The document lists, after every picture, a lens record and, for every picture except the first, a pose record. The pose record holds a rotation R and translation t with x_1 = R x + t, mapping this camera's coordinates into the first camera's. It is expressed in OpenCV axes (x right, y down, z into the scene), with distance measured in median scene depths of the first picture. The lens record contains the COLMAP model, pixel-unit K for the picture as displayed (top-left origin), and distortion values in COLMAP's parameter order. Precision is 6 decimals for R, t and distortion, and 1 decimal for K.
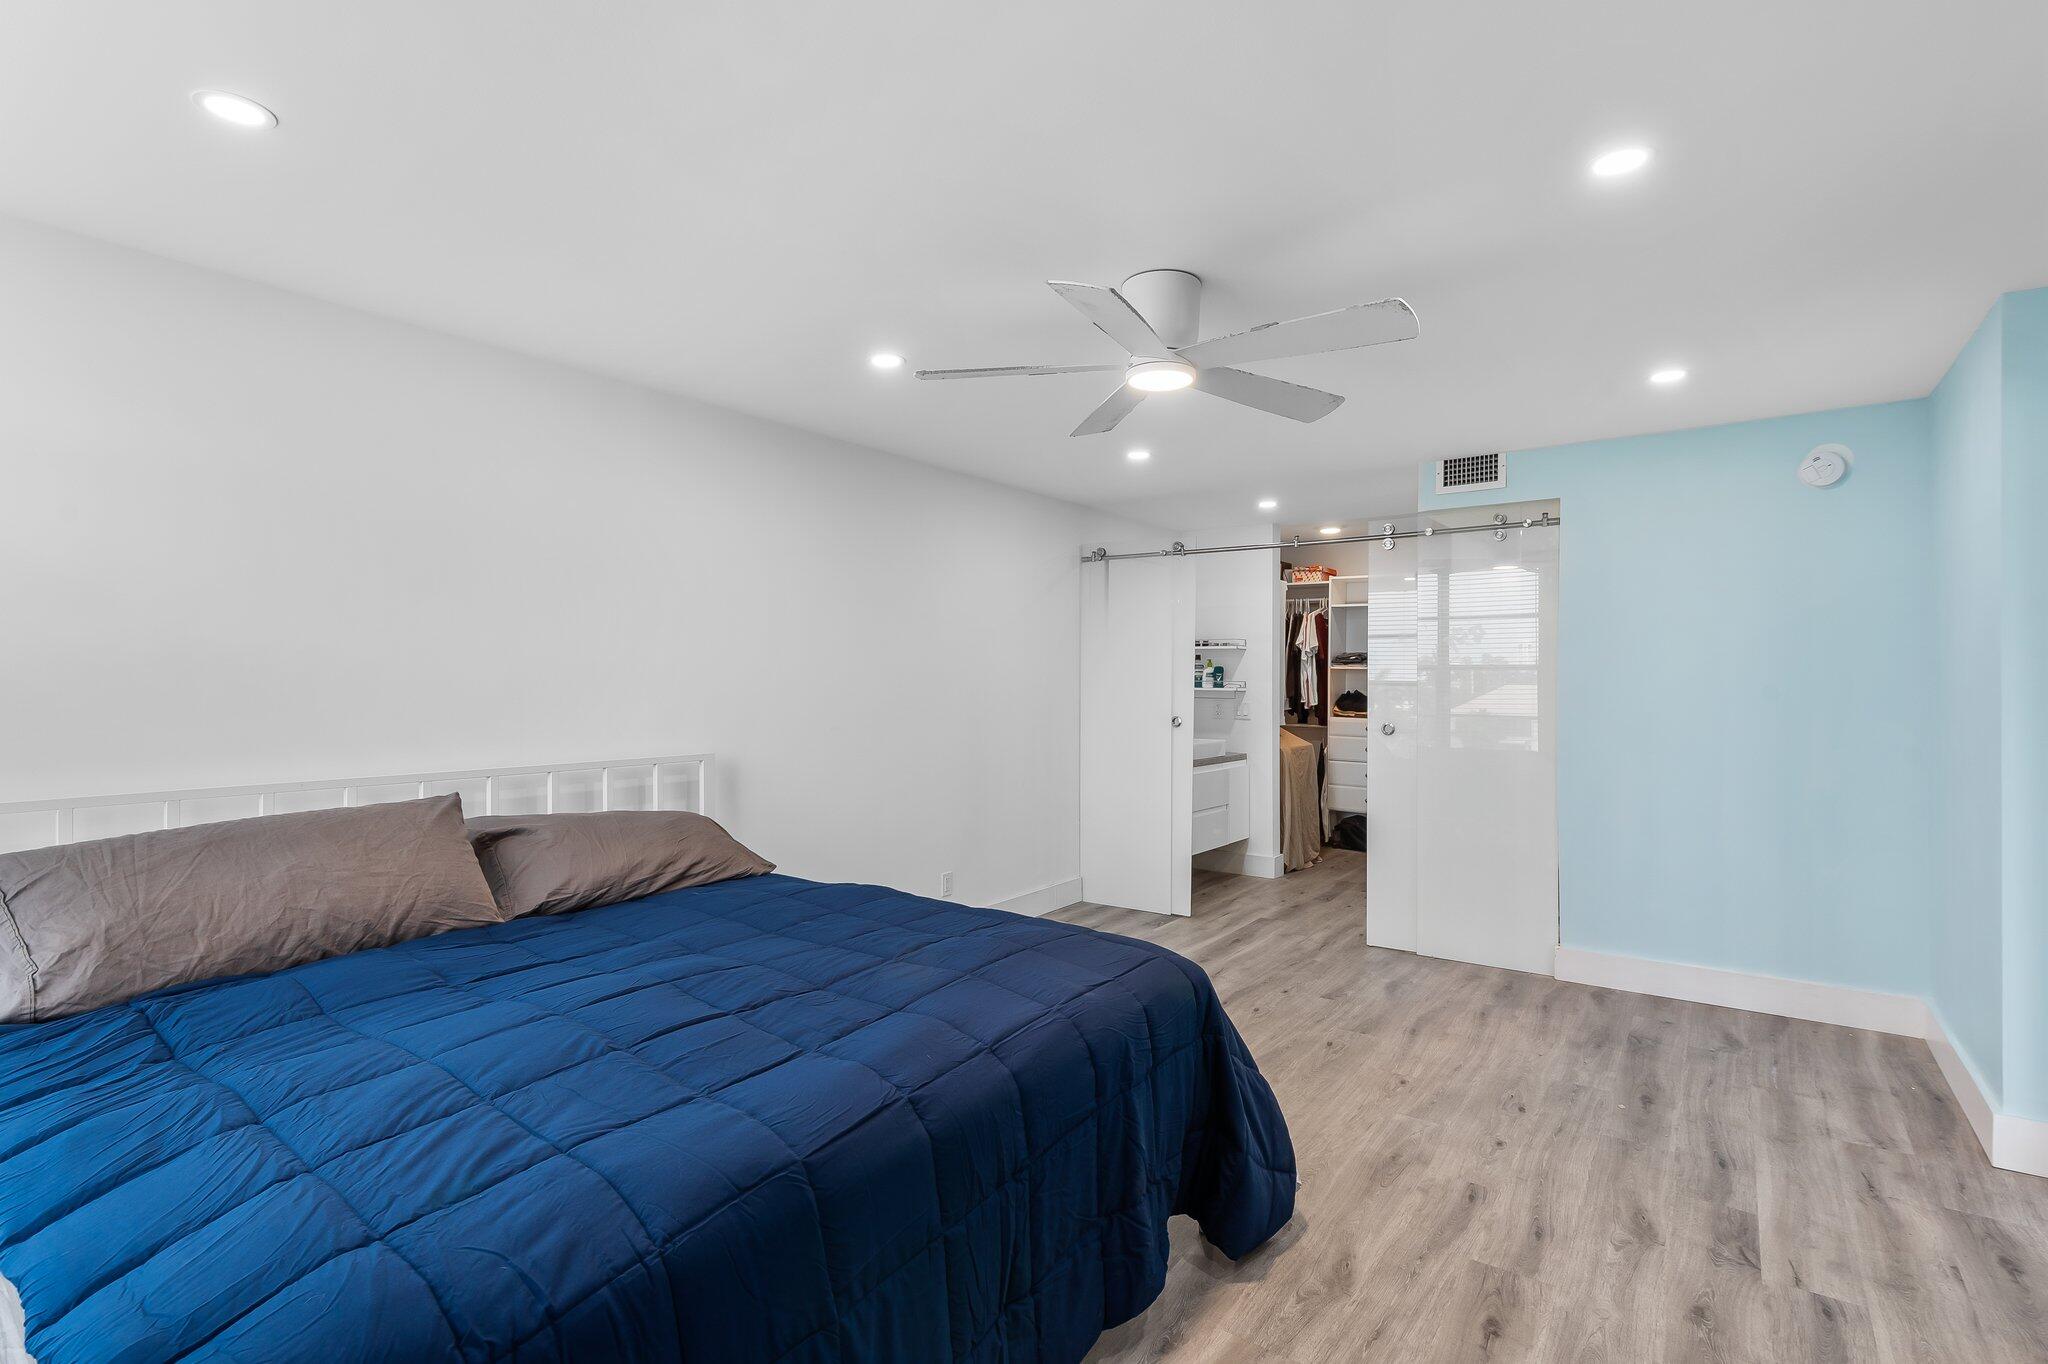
lens RADIAL K [[966.2, 0, 1030.3], [0, 966.2, 682.5], [0, 0, 1]] dist [0.020674, -0.009102]
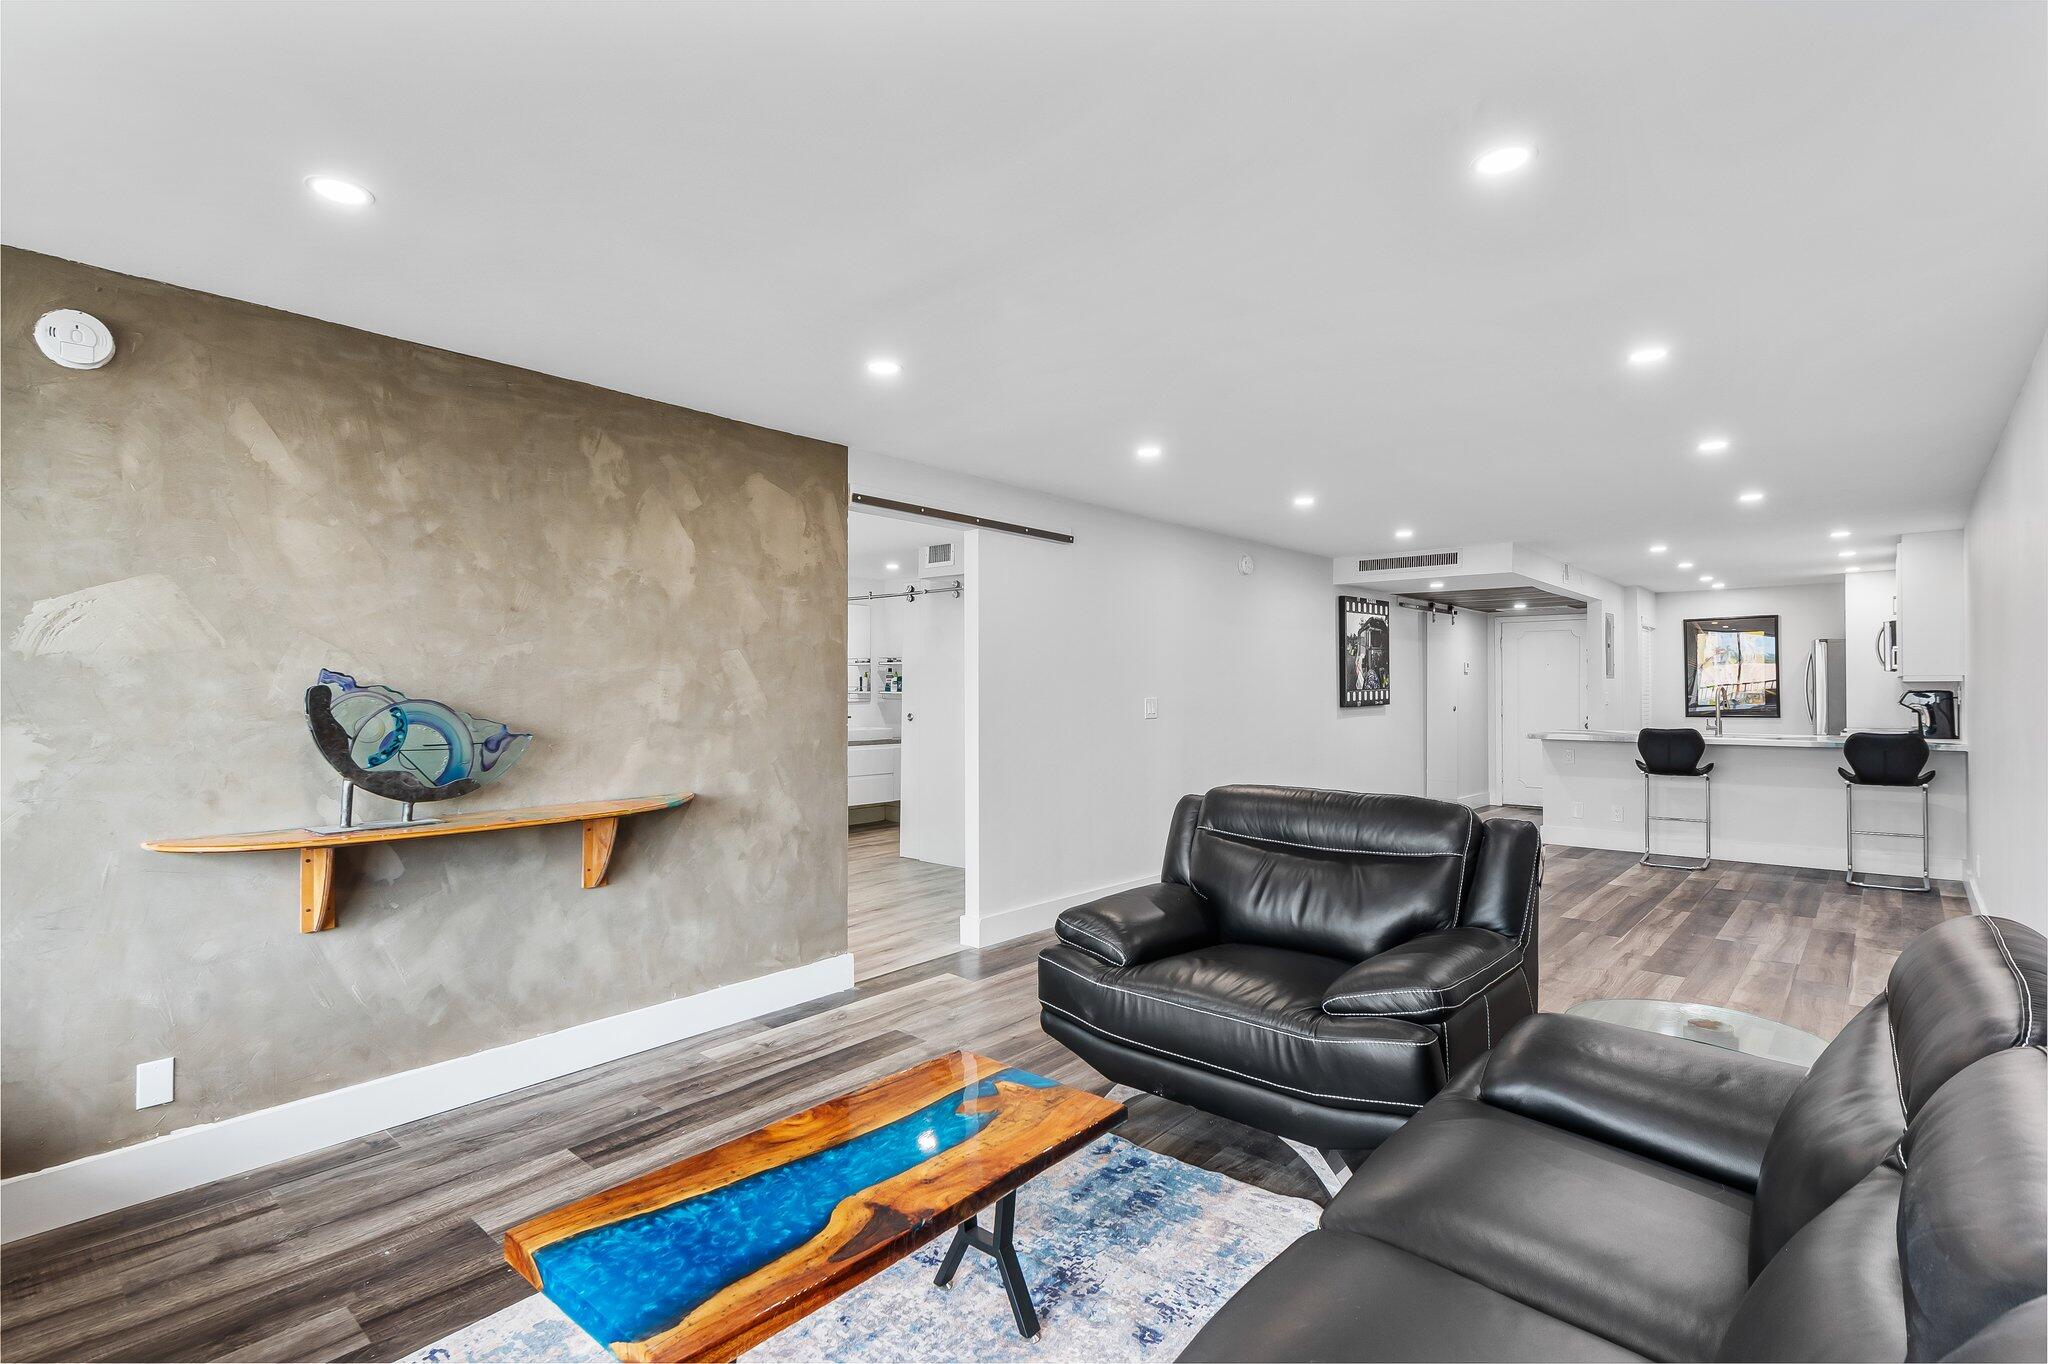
lens RADIAL K [[966.2, 0, 1030.3], [0, 966.2, 682.5], [0, 0, 1]] dist [0.020674, -0.009102]
pose [[0.995022, -0.002017, -0.099635, 1.443205], [0.000986, 0.999945, -0.010394, 0.019357], [0.099650, 0.010244, 0.994970, -1.065667]]
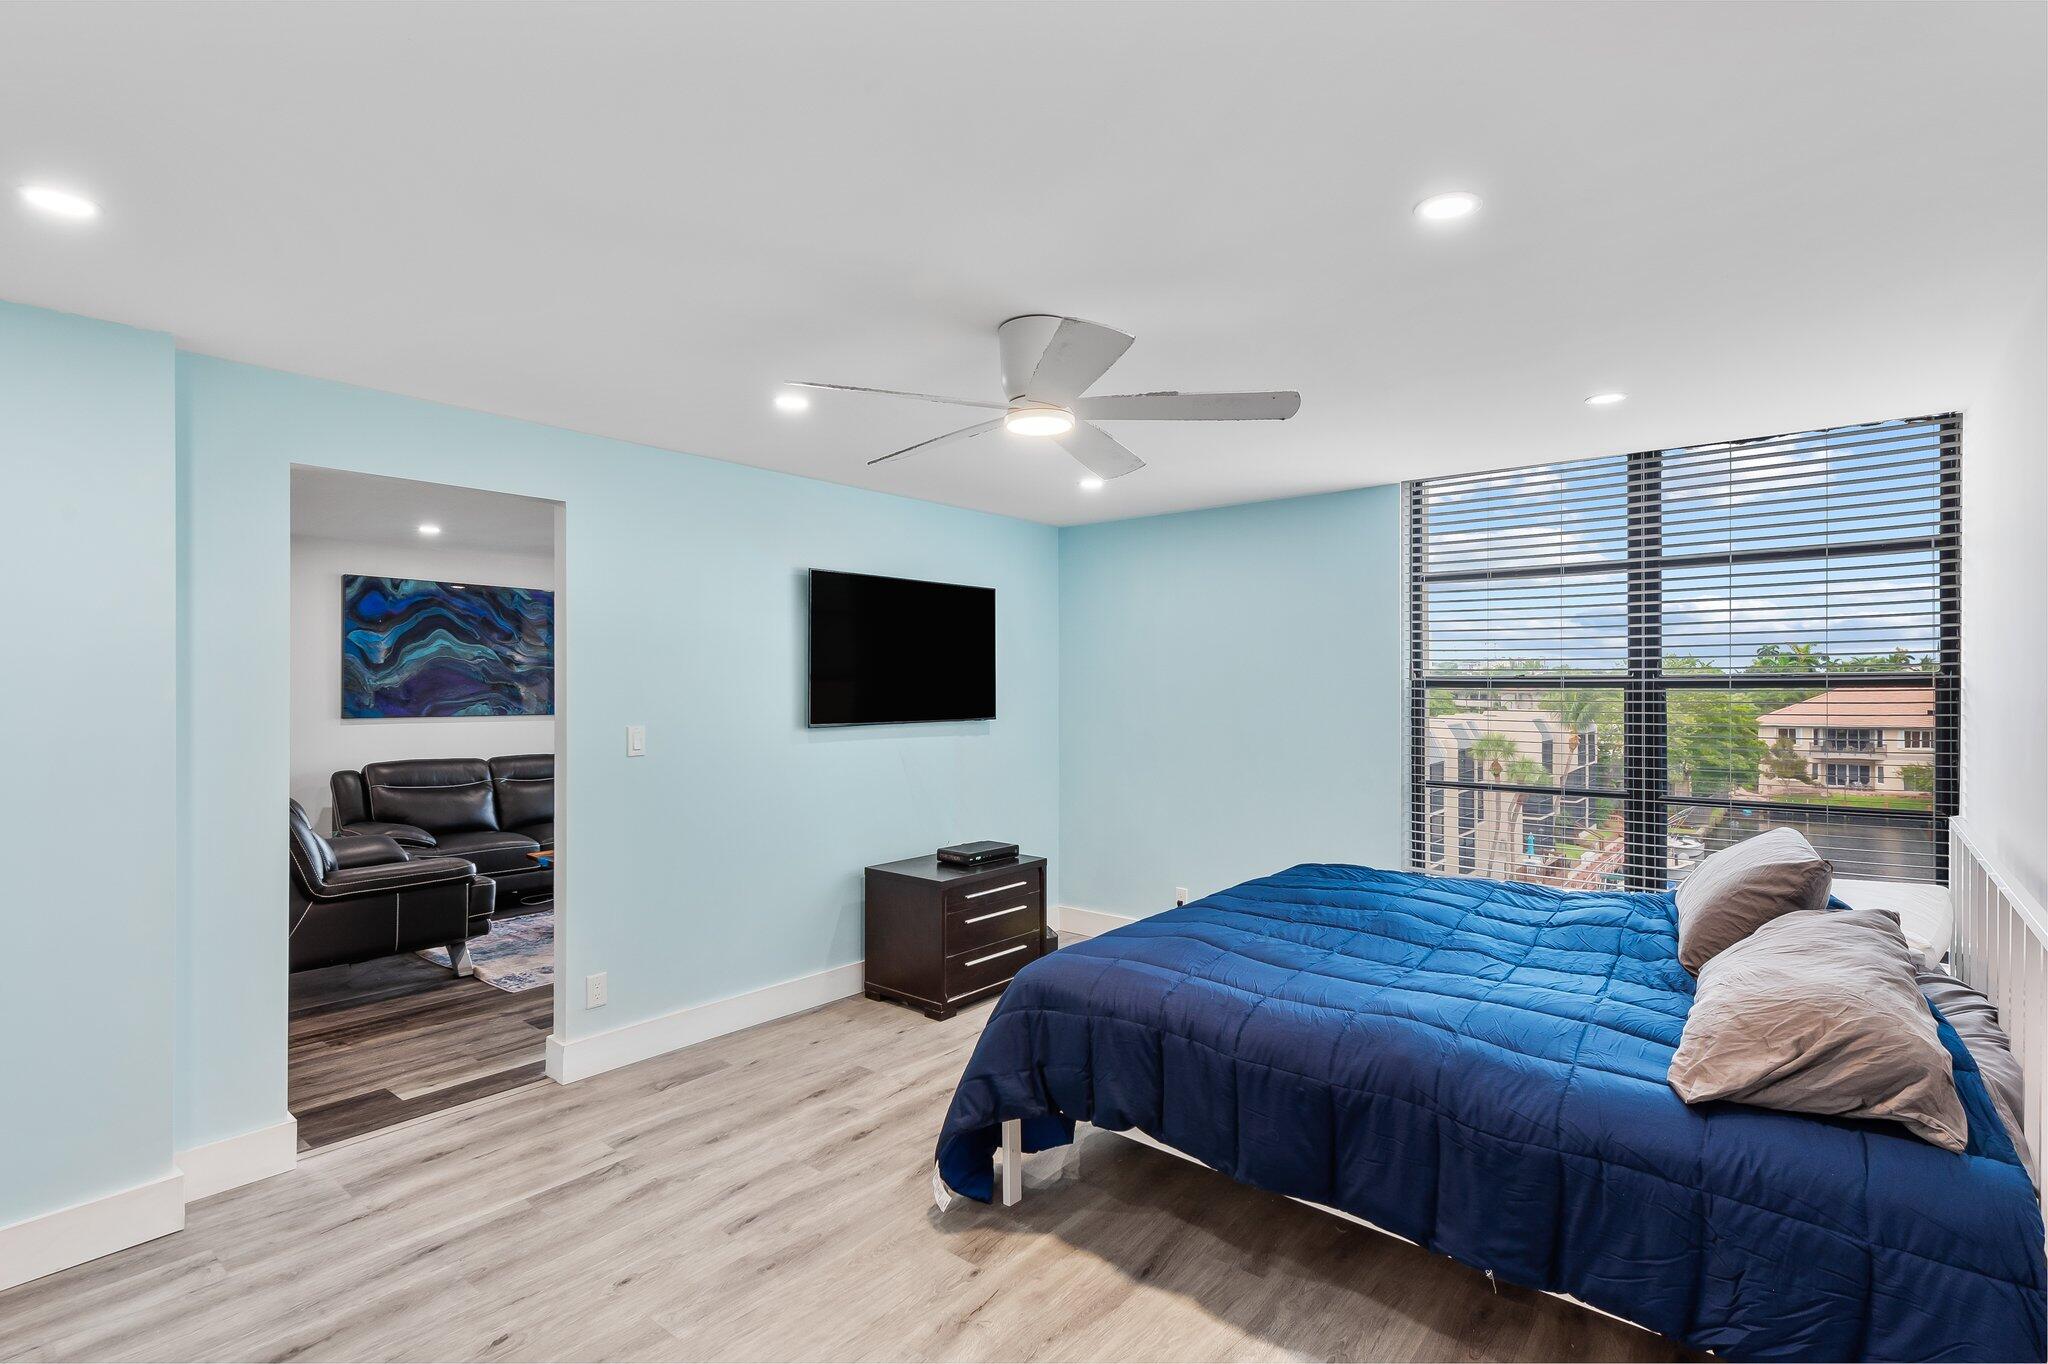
lens RADIAL K [[966.2, 0, 1030.3], [0, 966.2, 682.5], [0, 0, 1]] dist [0.020674, -0.009102]
pose [[-0.998490, 0.000846, 0.054926, 0.098292], [0.001036, 0.999994, 0.003427, -0.059445], [-0.054923, 0.003479, -0.998485, 2.162342]]
